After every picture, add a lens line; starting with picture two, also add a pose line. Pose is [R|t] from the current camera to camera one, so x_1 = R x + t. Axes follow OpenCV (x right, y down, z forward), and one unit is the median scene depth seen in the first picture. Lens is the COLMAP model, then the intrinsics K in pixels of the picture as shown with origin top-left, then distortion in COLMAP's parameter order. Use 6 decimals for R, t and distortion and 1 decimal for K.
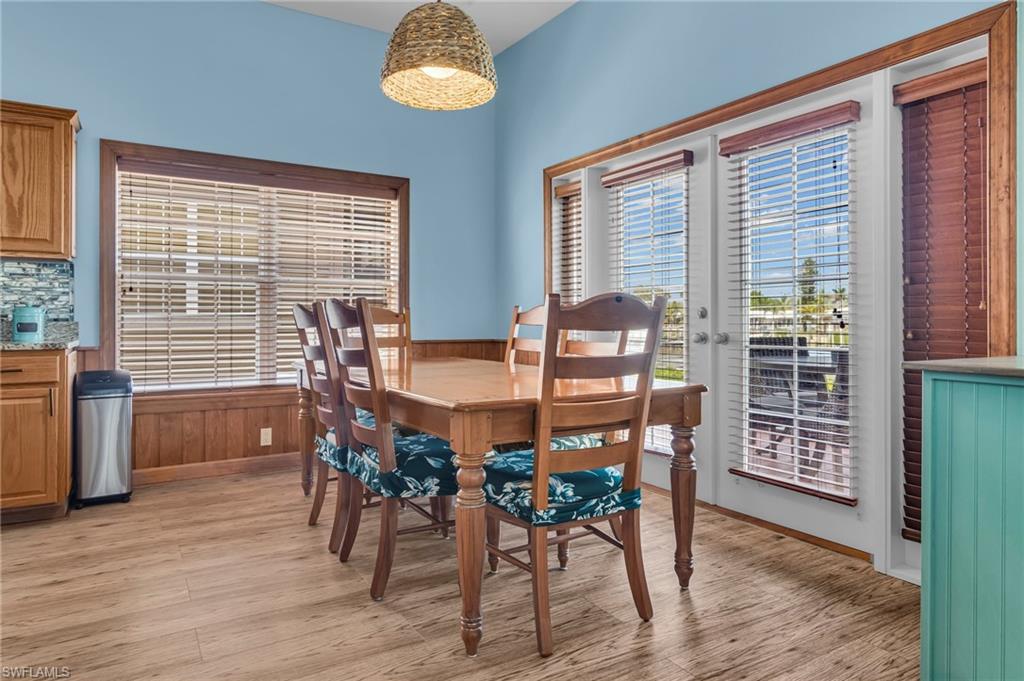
lens RADIAL K [[606.0, 0, 499.7], [0, 606.0, 315.9], [0, 0, 1]] dist [0.002828, -0.003404]
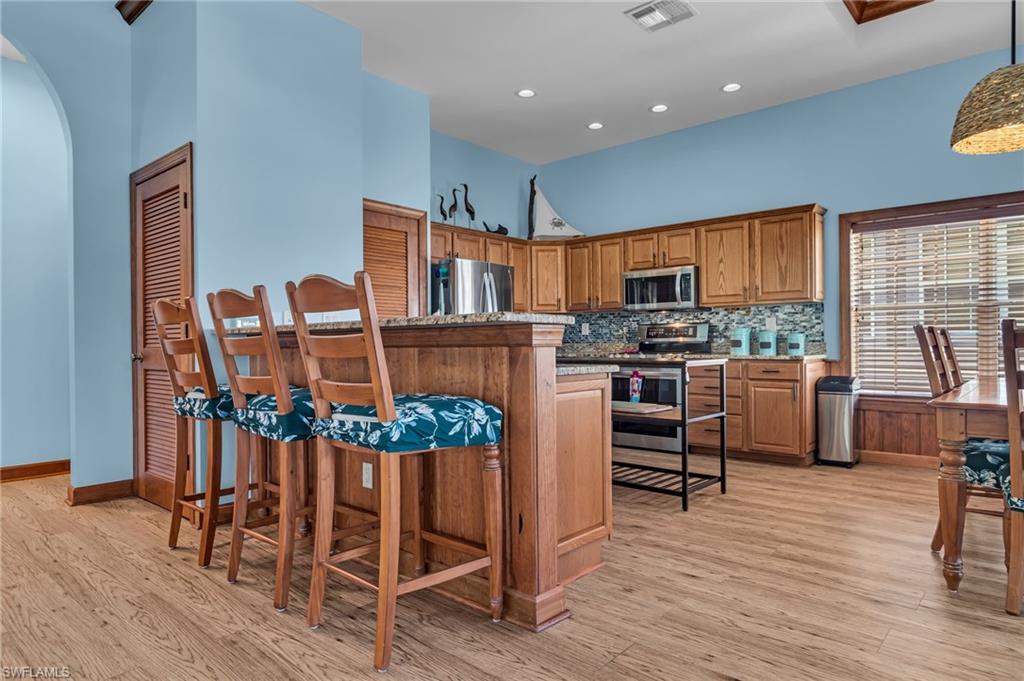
lens RADIAL K [[606.0, 0, 507.3], [0, 606.0, 345.2], [0, 0, 1]] dist [0.002828, -0.003404]
pose [[0.289275, 0.001457, -0.957245, 0.530475], [0.015463, 0.999861, 0.006195, -0.004601], [0.957121, -0.016594, 0.289212, -0.182515]]
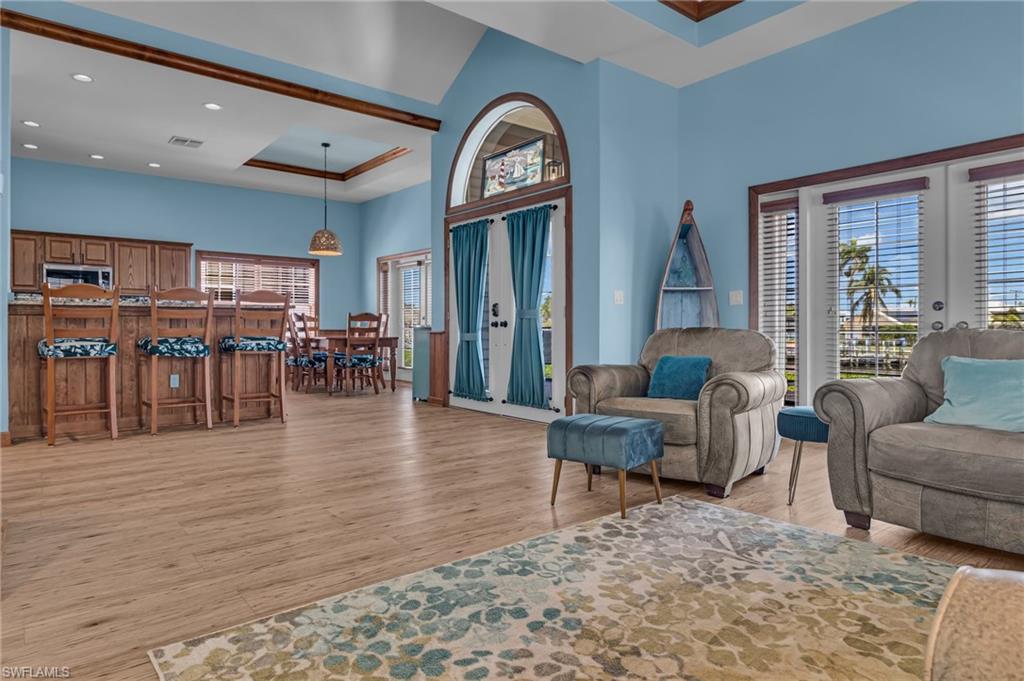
lens RADIAL K [[606.0, 0, 502.5], [0, 606.0, 333.5], [0, 0, 1]] dist [0.002828, -0.003404]
pose [[0.992969, -0.000154, 0.118371, 0.368940], [-0.002229, 0.999797, 0.020005, 0.012538], [-0.118350, -0.020128, 0.992768, -1.904394]]
